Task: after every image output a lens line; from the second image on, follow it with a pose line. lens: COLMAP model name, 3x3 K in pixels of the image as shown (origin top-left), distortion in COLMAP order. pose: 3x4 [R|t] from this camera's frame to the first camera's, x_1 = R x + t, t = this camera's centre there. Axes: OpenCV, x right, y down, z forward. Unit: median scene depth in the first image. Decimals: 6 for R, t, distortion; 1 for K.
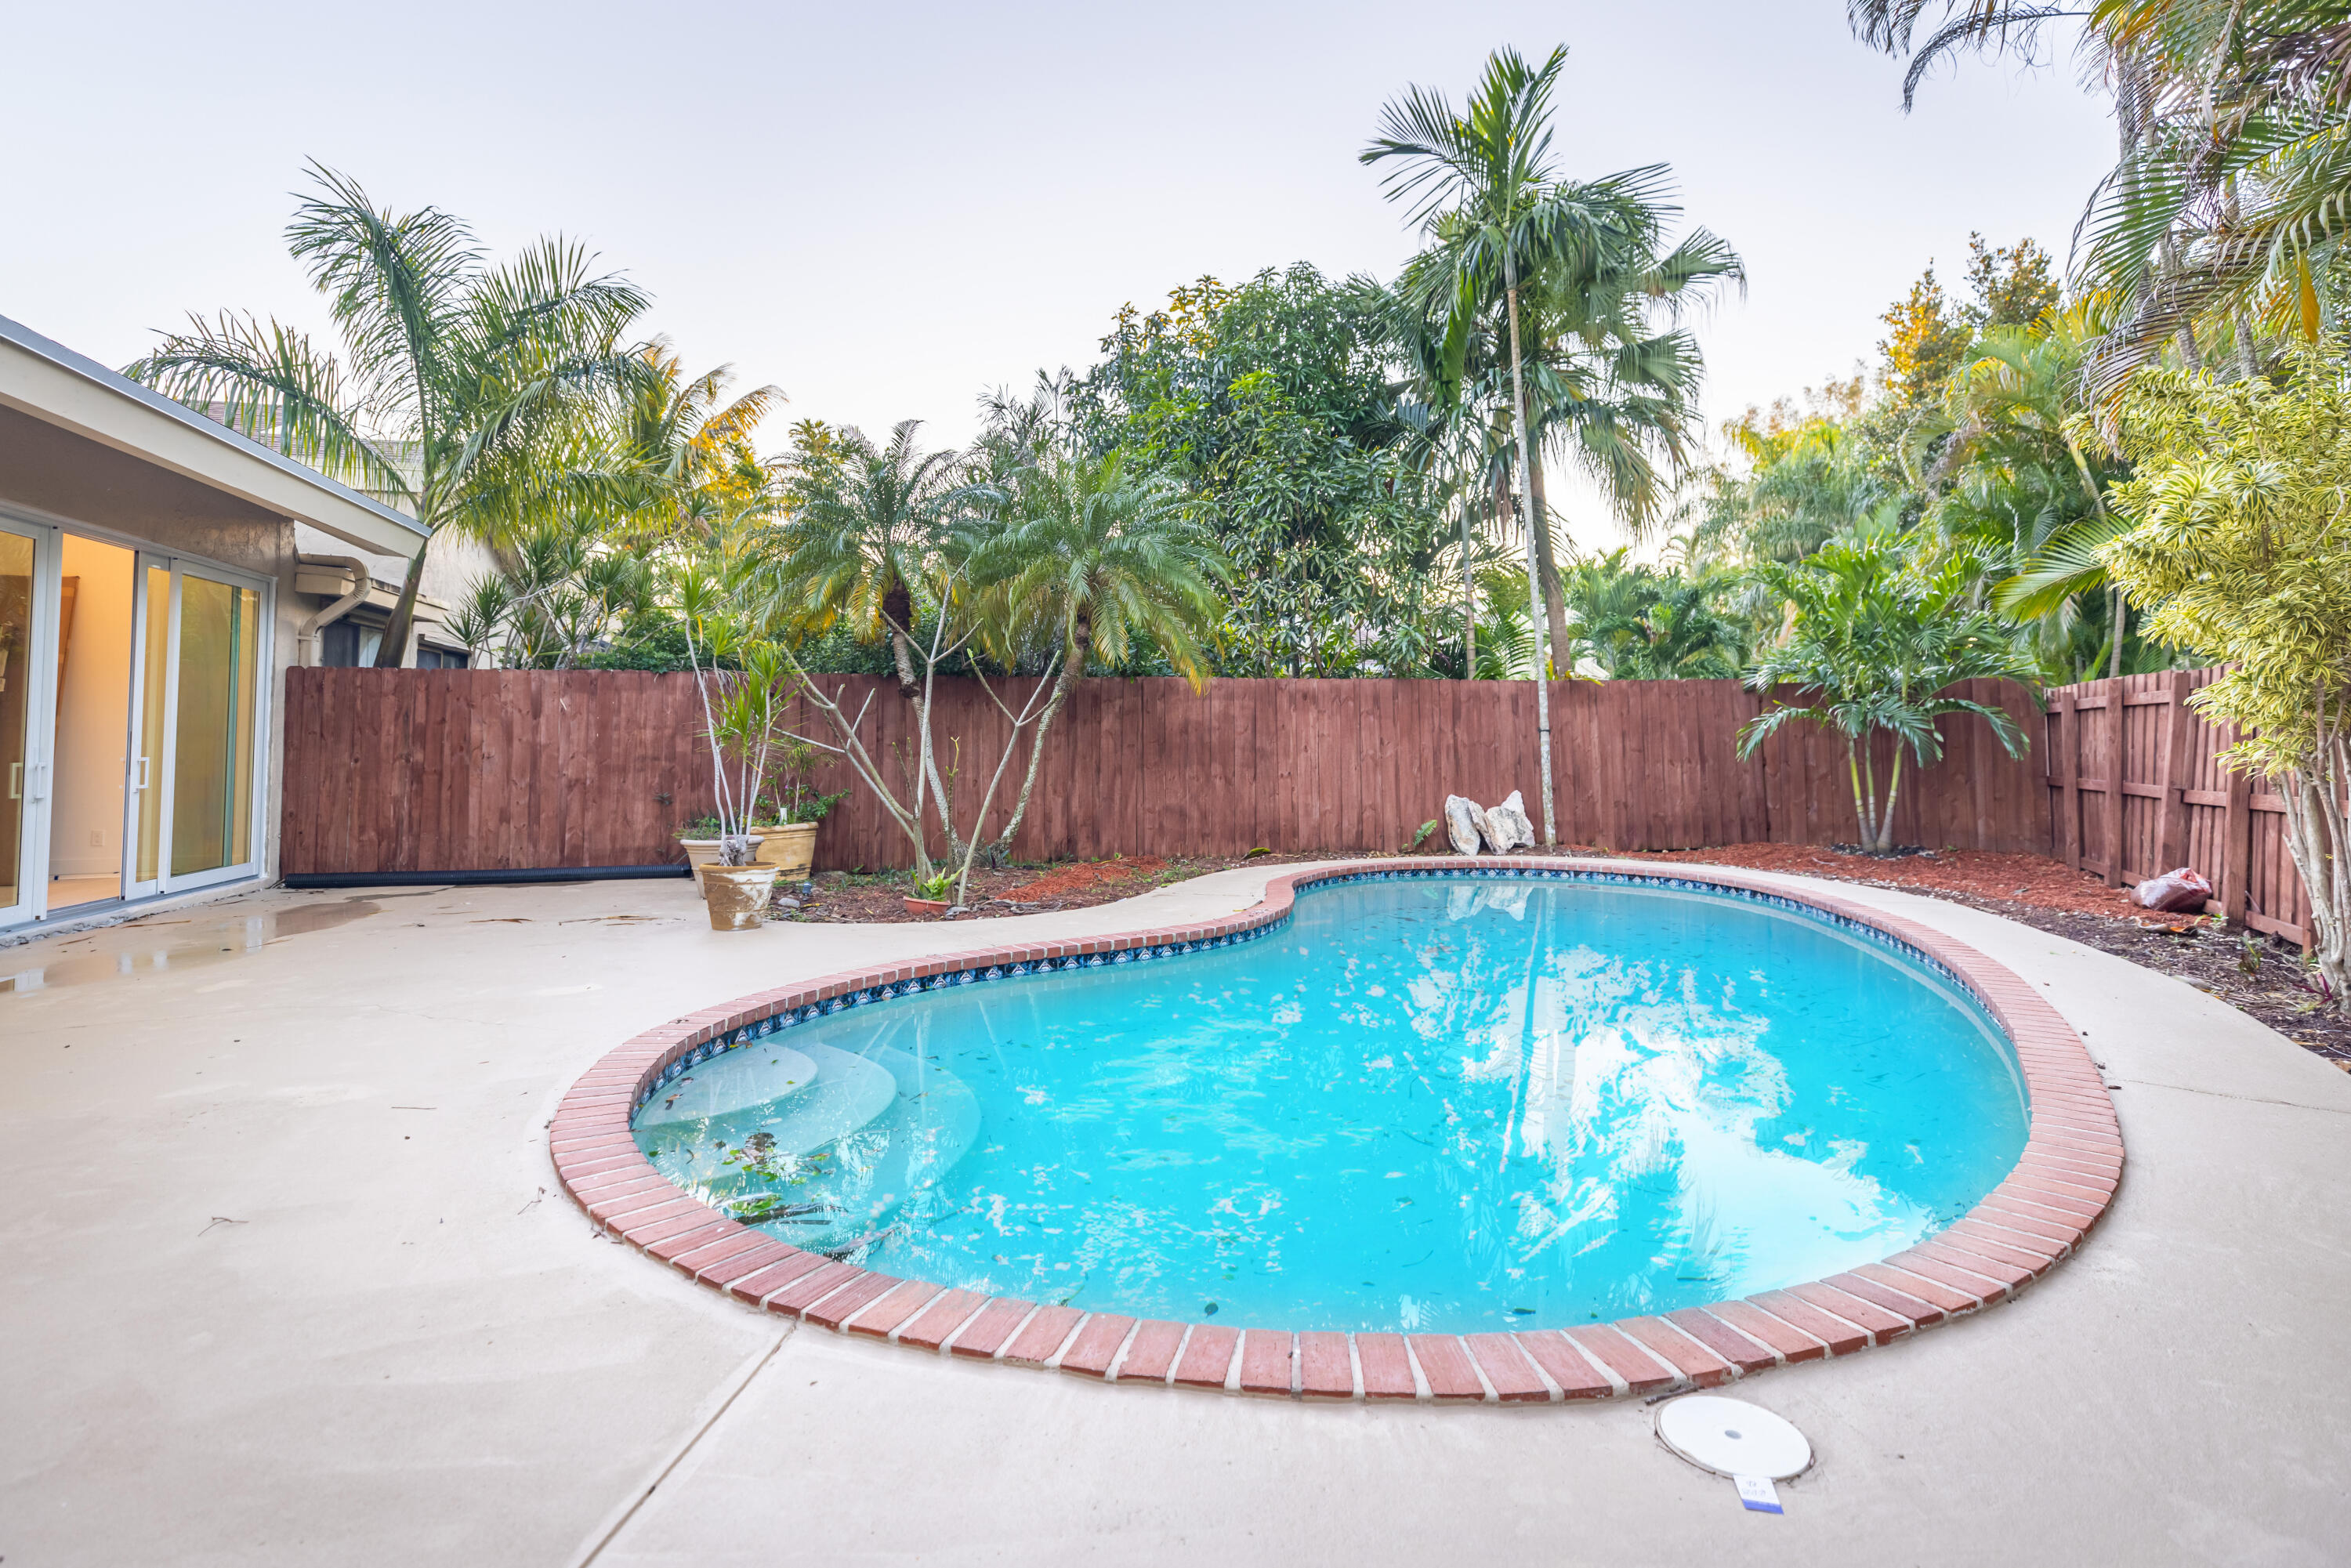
lens RADIAL K [[1068.9, 0, 1175.8], [0, 1068.9, 710.4], [0, 0, 1]] dist [-0.000855, 0.000038]
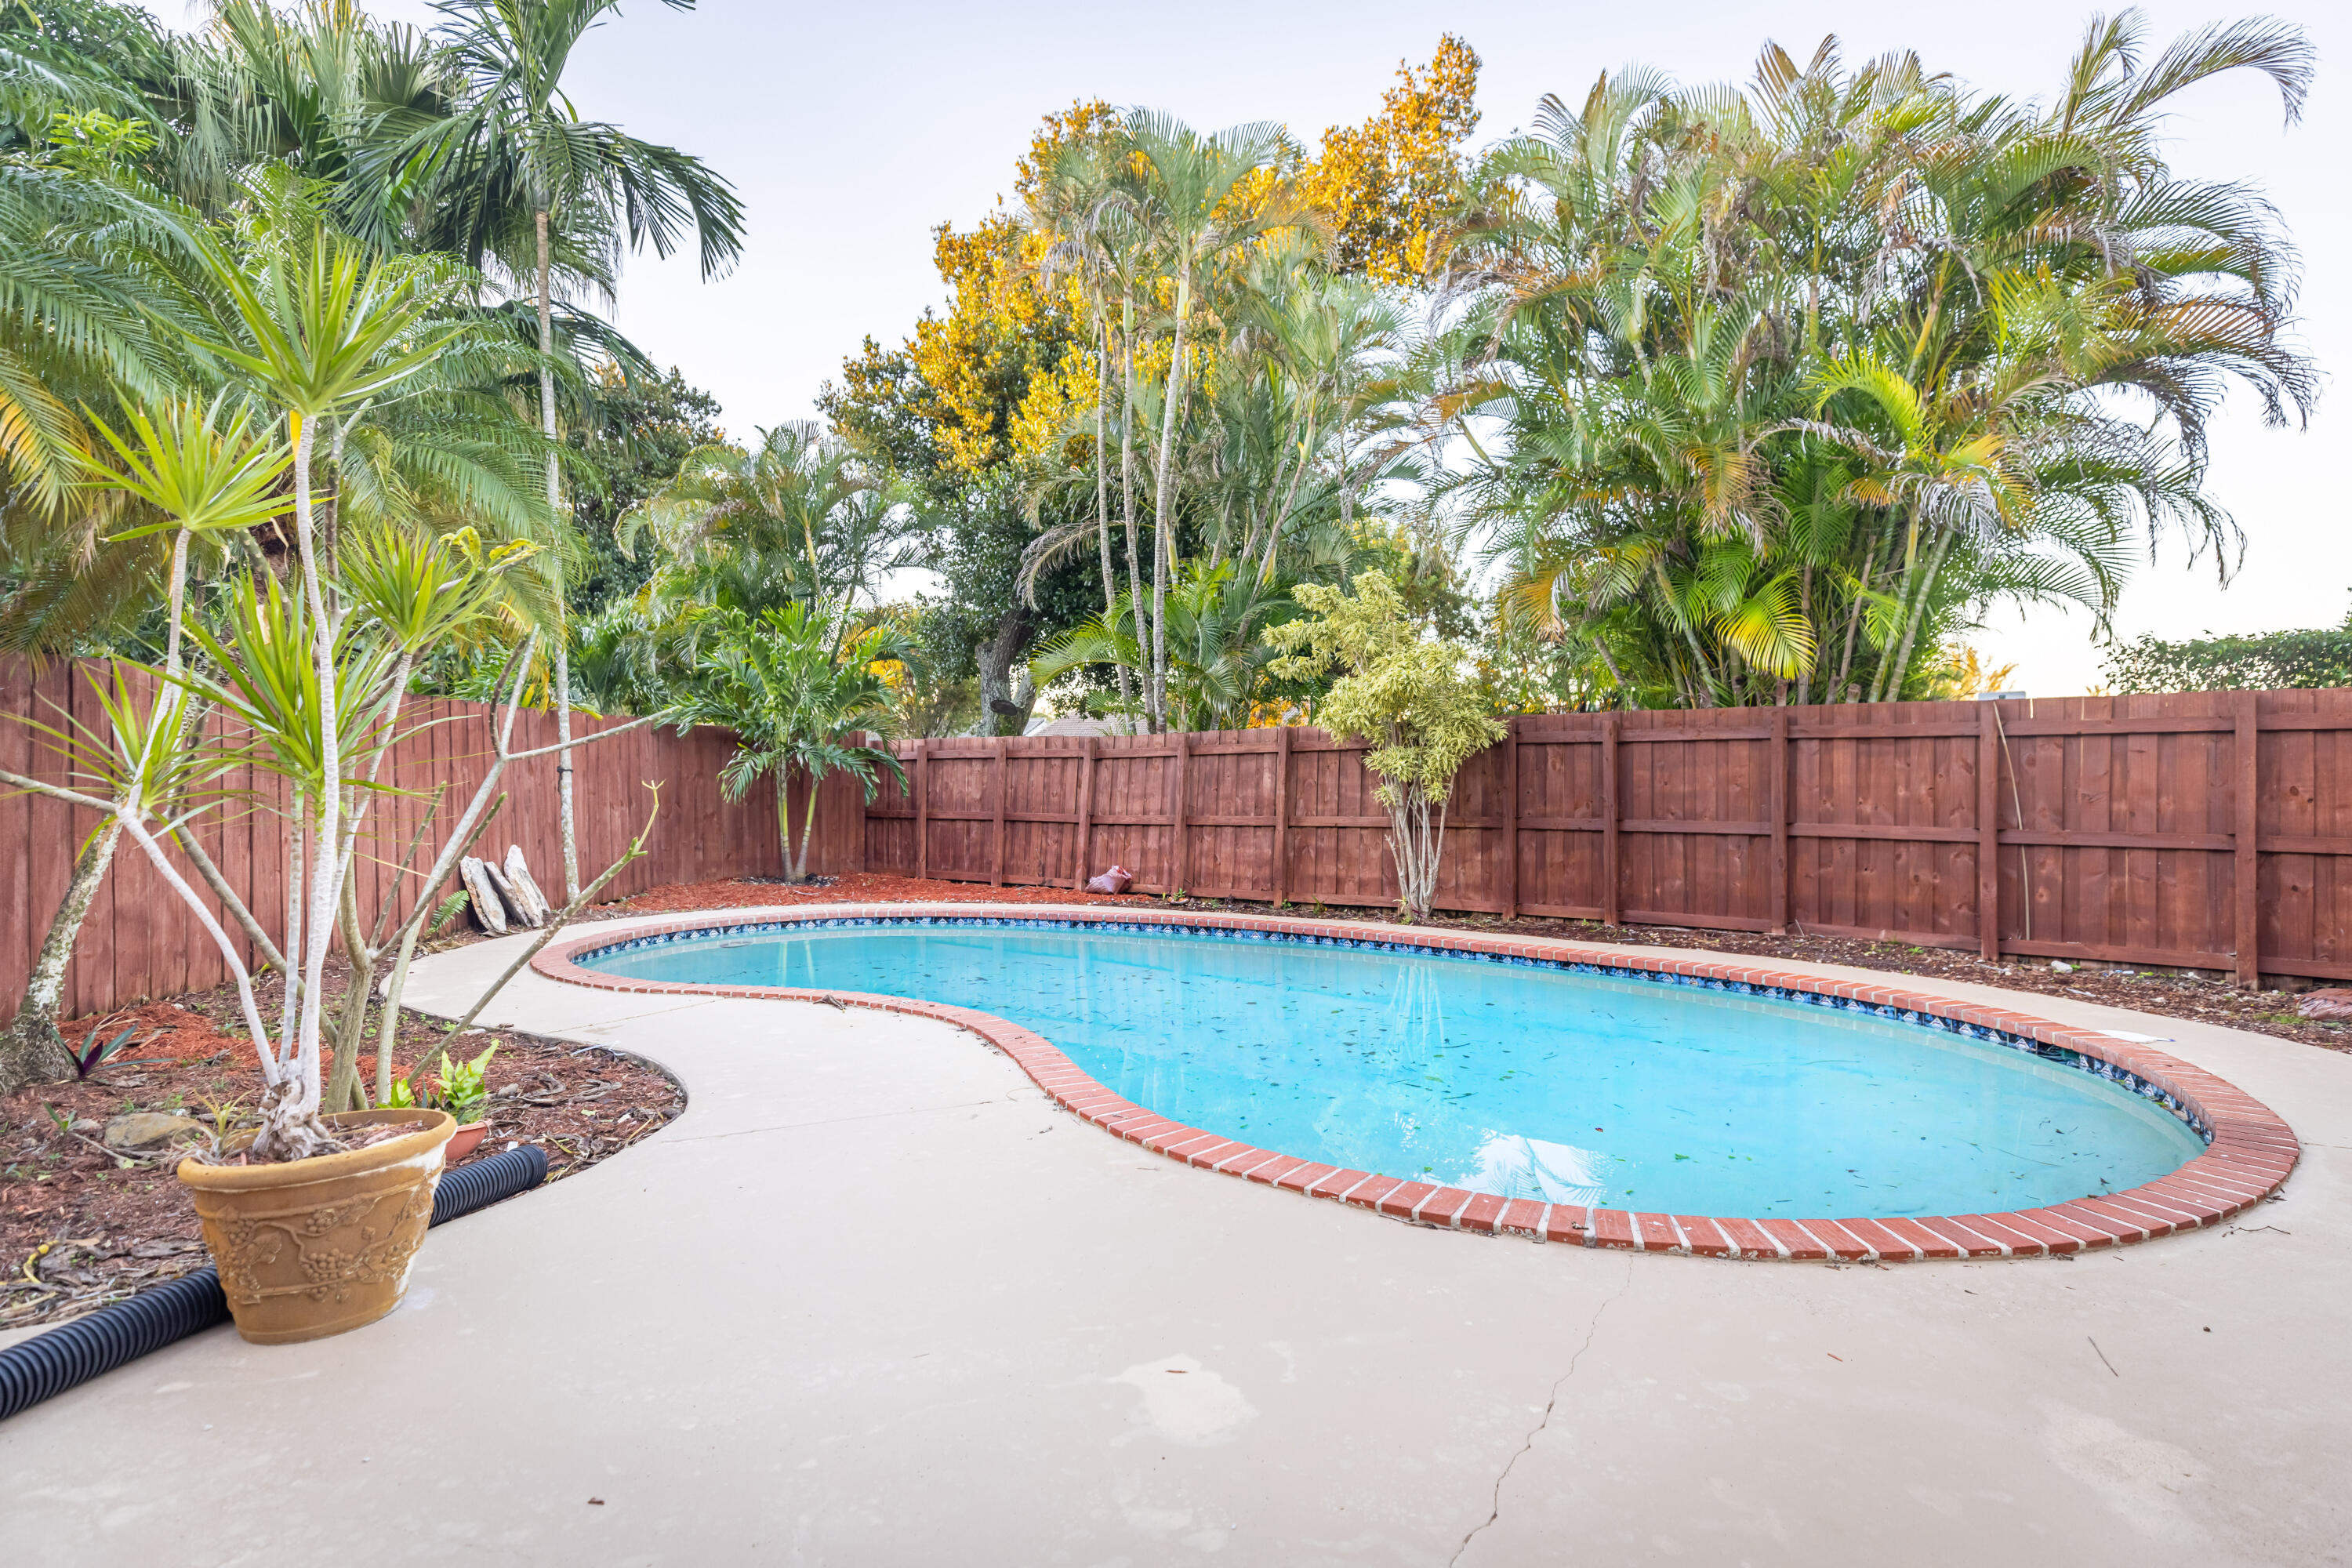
lens RADIAL K [[1091.9, 0, 803.2], [0, 1091.9, 795.0], [0, 0, 1]] dist [0.001976, 0.000418]
pose [[0.317033, -0.011293, 0.948347, -0.375771], [-0.027405, 0.999402, 0.021063, 0.013044], [-0.948018, -0.032667, 0.316534, 0.500530]]
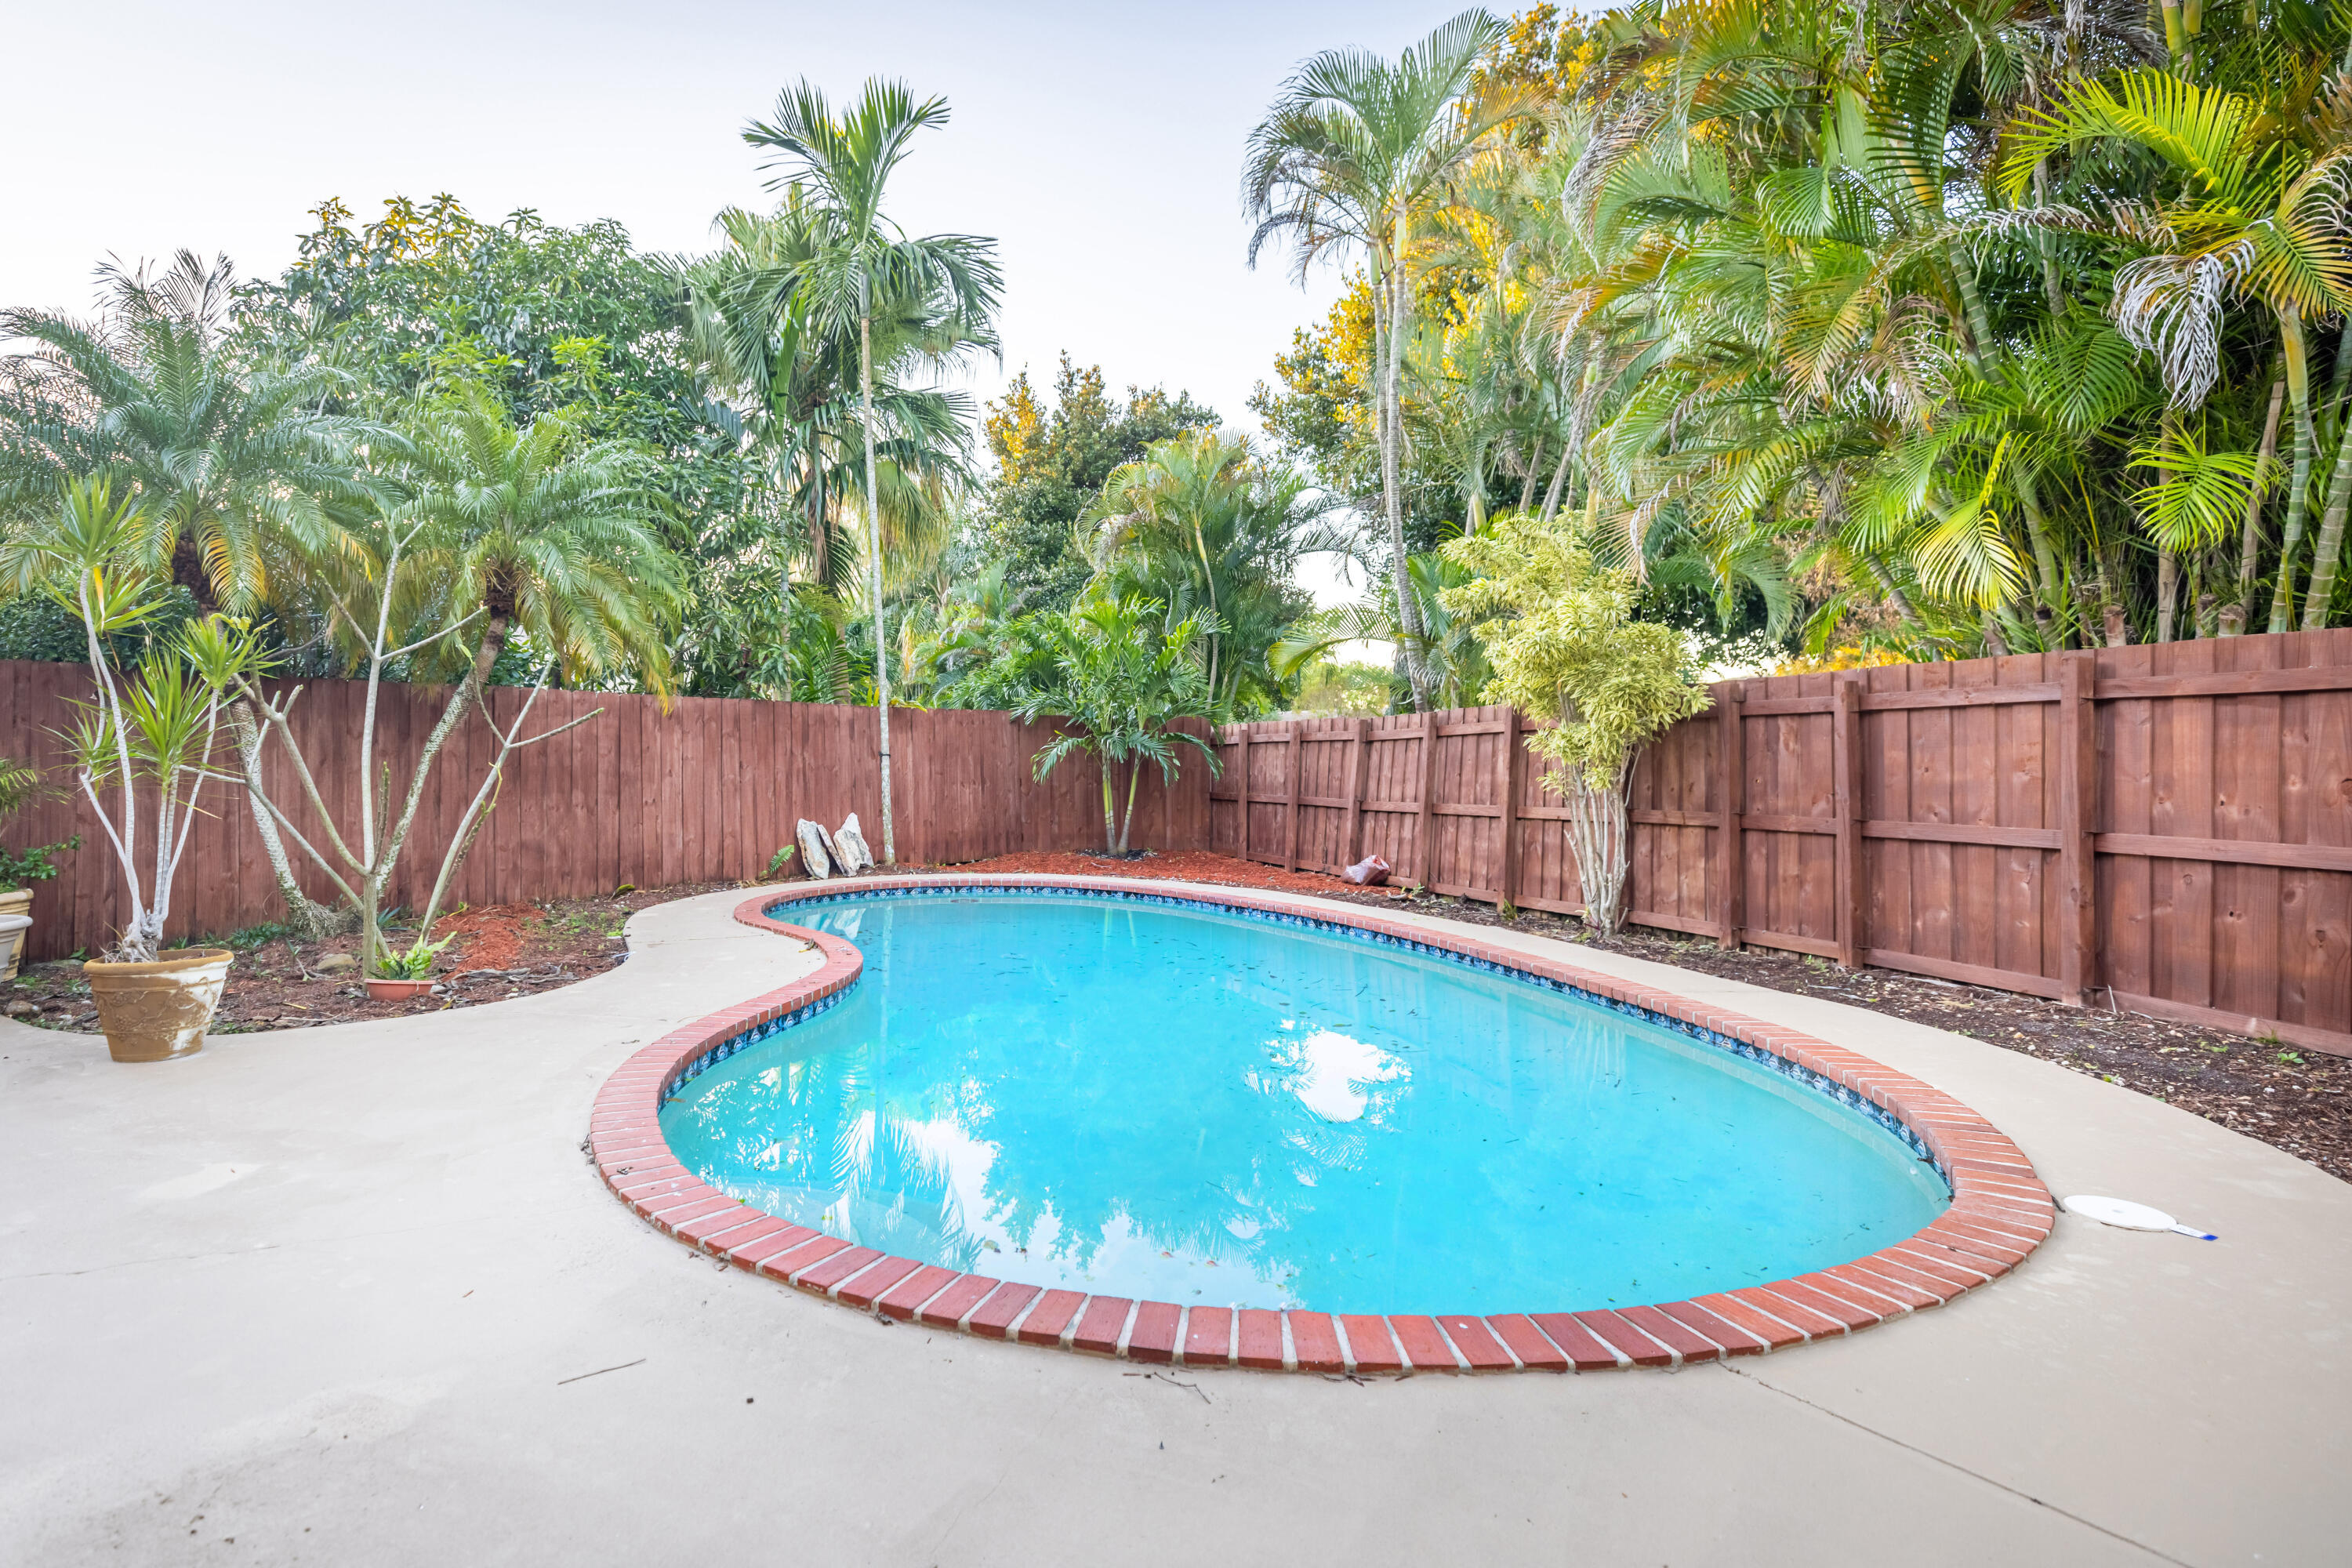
lens RADIAL K [[1042.5, 0, 1177.2], [0, 1042.5, 775.9], [0, 0, 1]] dist [0.002035, 0.000405]
pose [[0.789336, -0.002933, 0.613954, -0.074313], [-0.021485, 0.999244, 0.032396, 0.000056], [-0.613585, -0.038762, 0.788677, 0.030017]]
